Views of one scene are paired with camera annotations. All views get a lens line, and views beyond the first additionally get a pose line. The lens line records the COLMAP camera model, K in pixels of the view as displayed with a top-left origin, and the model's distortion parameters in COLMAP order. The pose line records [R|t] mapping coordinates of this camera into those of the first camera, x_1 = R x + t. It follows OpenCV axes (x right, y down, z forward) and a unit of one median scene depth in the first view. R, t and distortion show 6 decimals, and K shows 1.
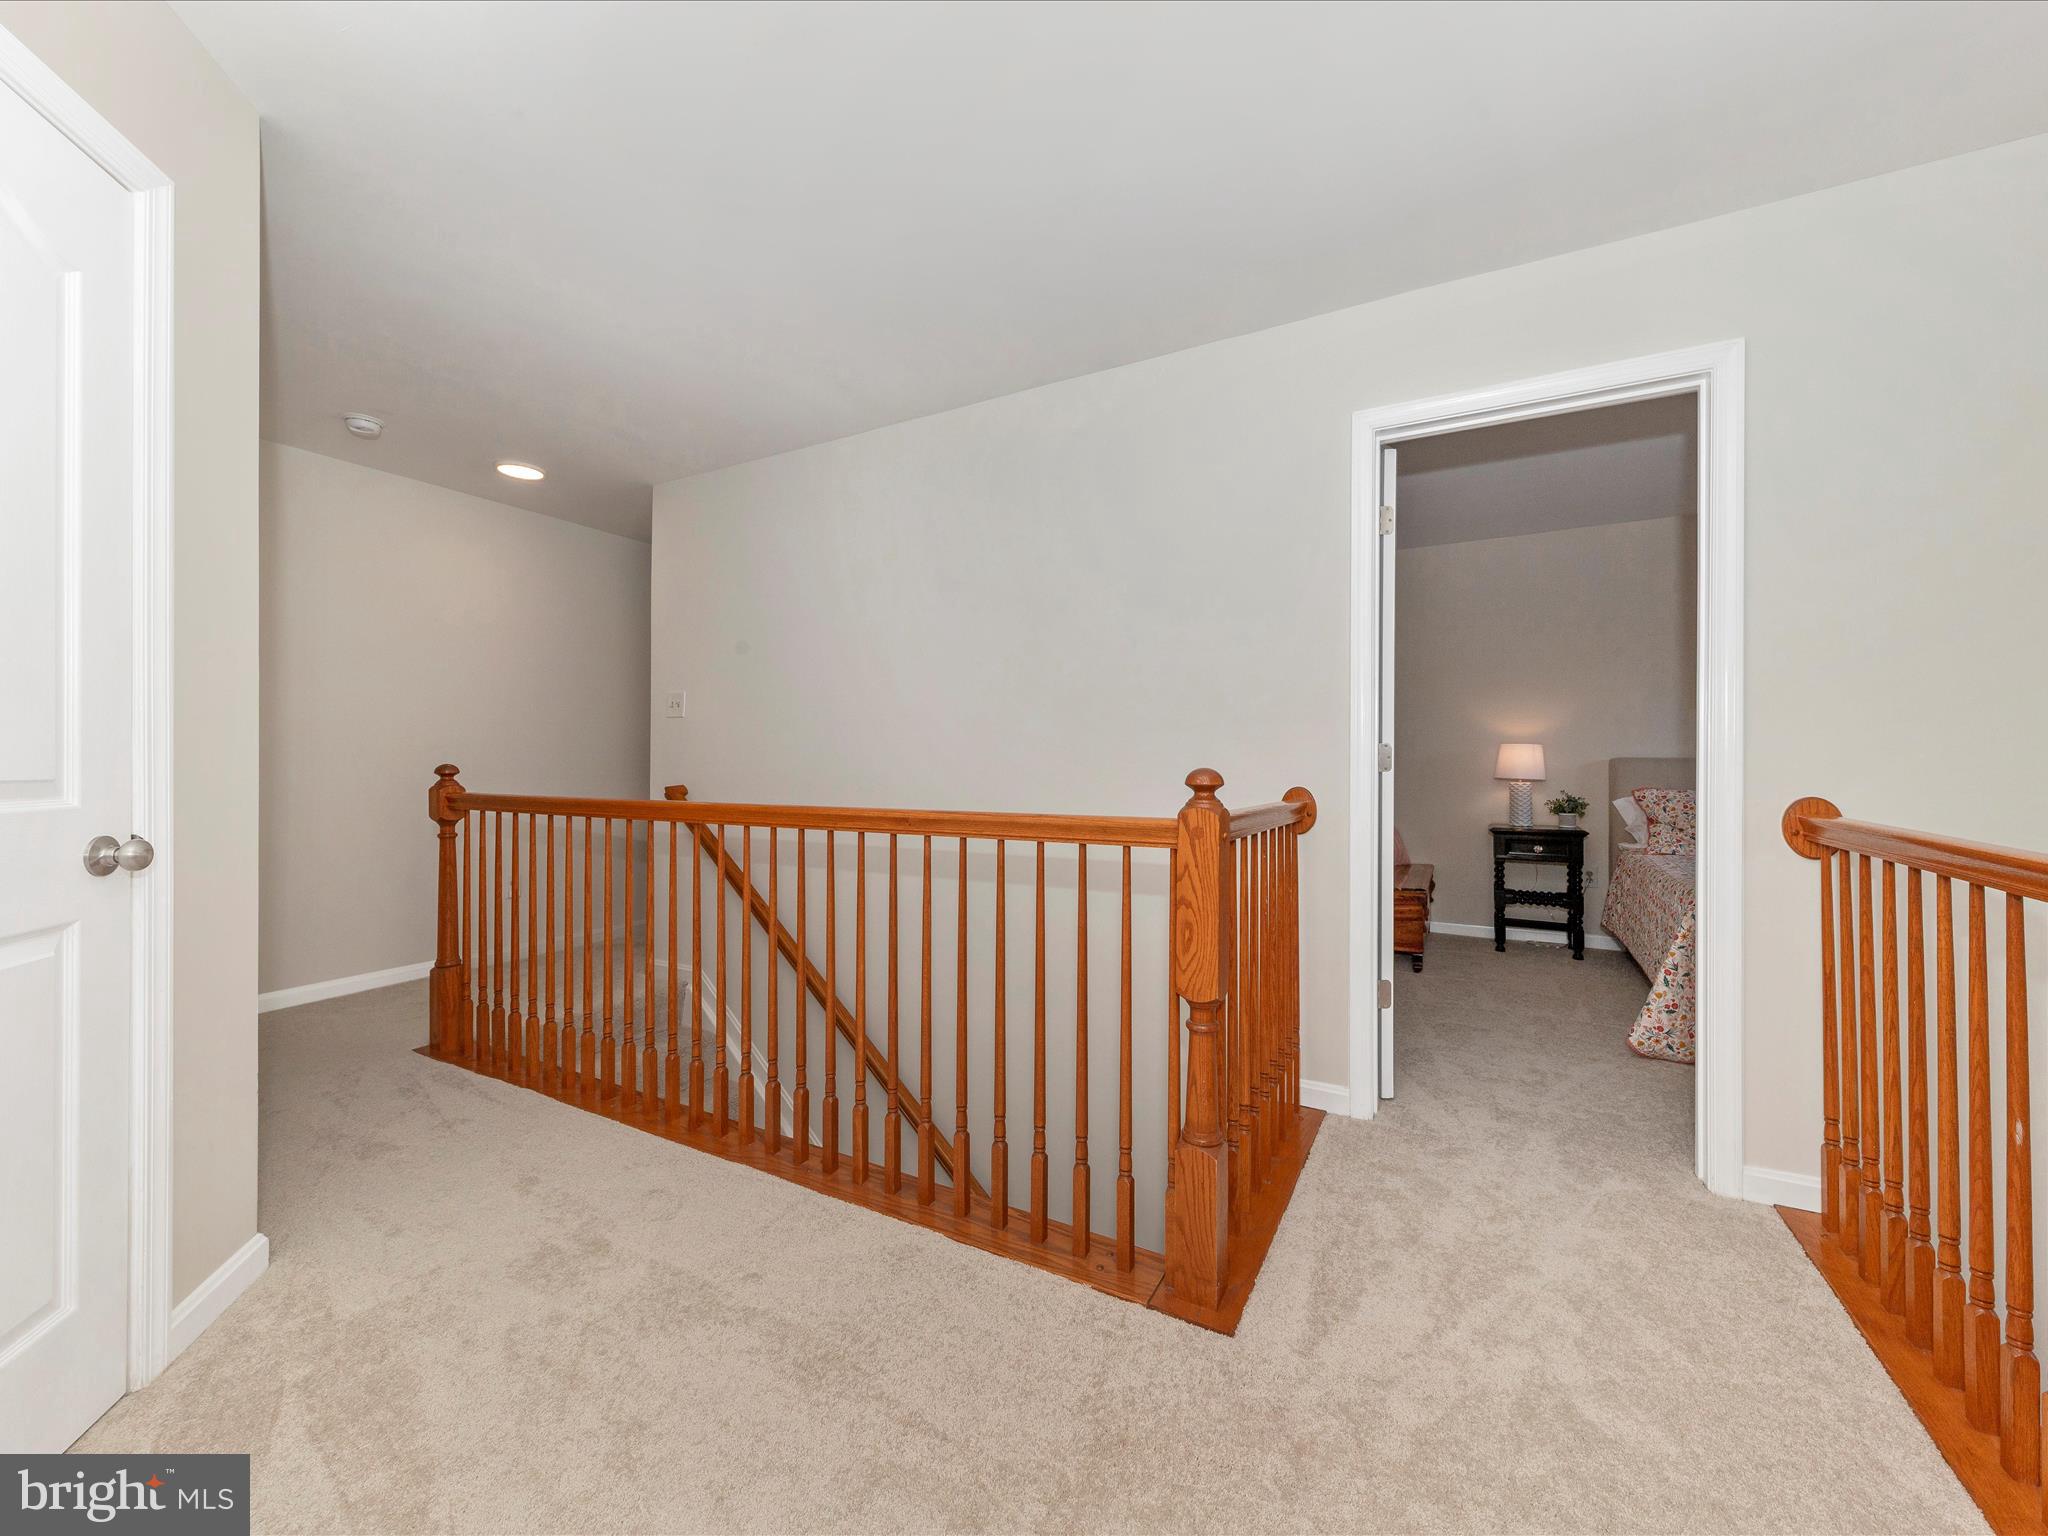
lens RADIAL K [[800.3, 0, 1028.7], [0, 800.3, 751.2], [0, 0, 1]] dist [-0.000199, 0.000116]
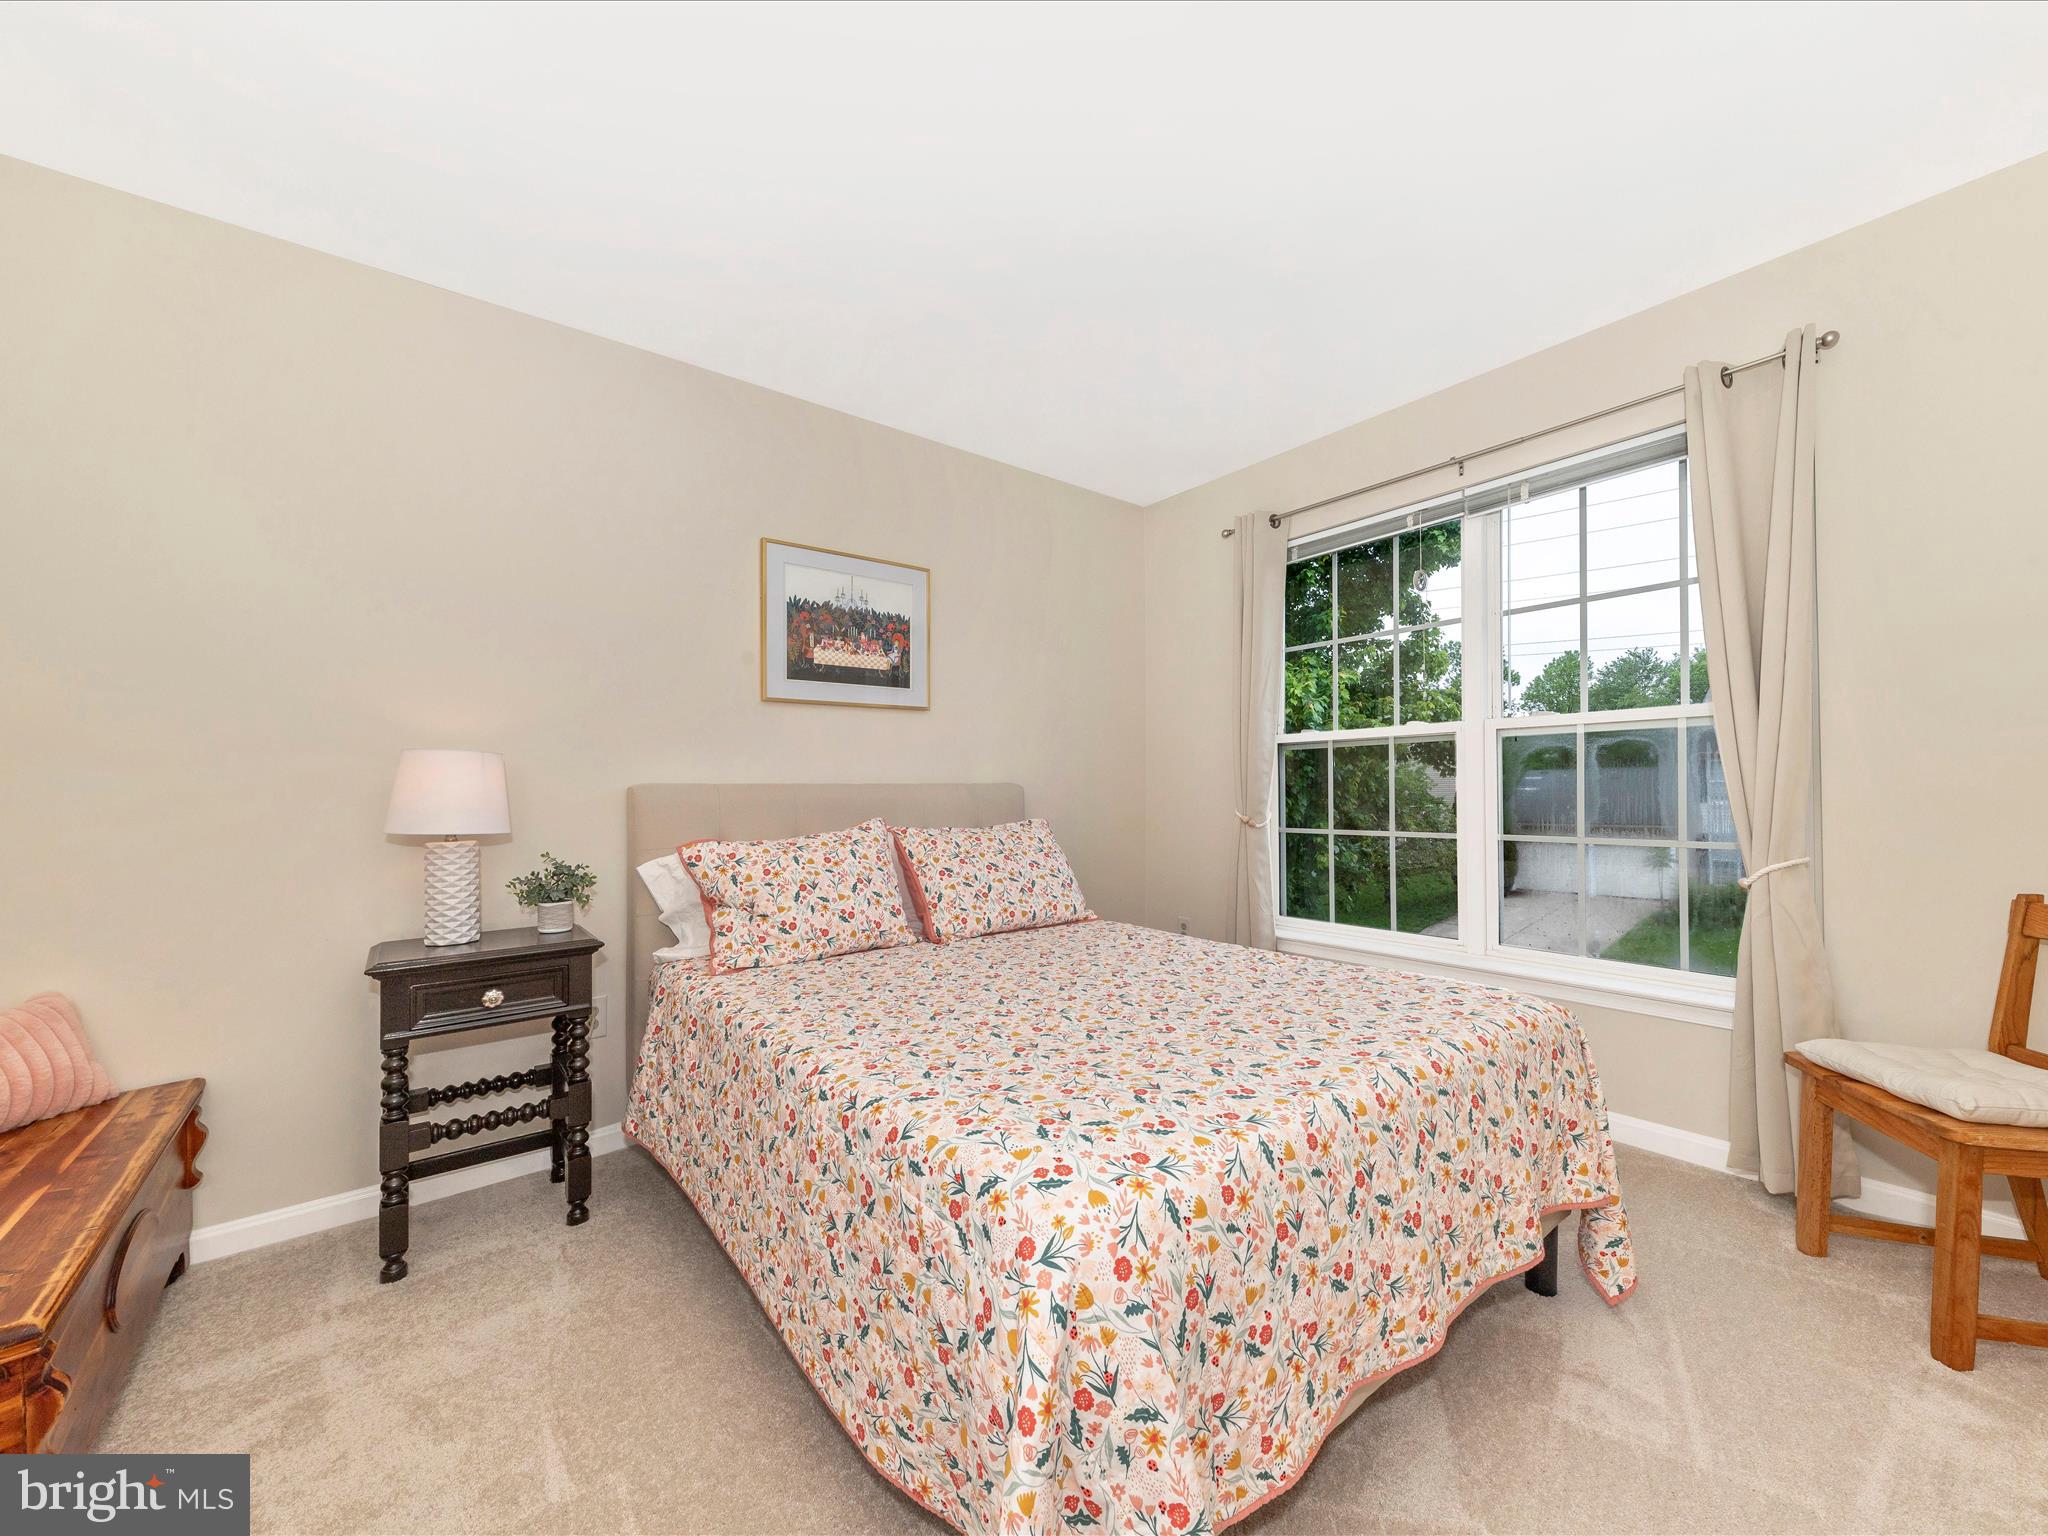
lens RADIAL K [[800.3, 0, 1030.2], [0, 800.3, 769.0], [0, 0, 1]] dist [-0.000199, 0.000116]
pose [[0.385676, 0.011293, 0.922565, 0.347408], [-0.002739, 0.999935, -0.011095, 0.004288], [-0.922630, 0.001752, 0.385682, 0.562698]]
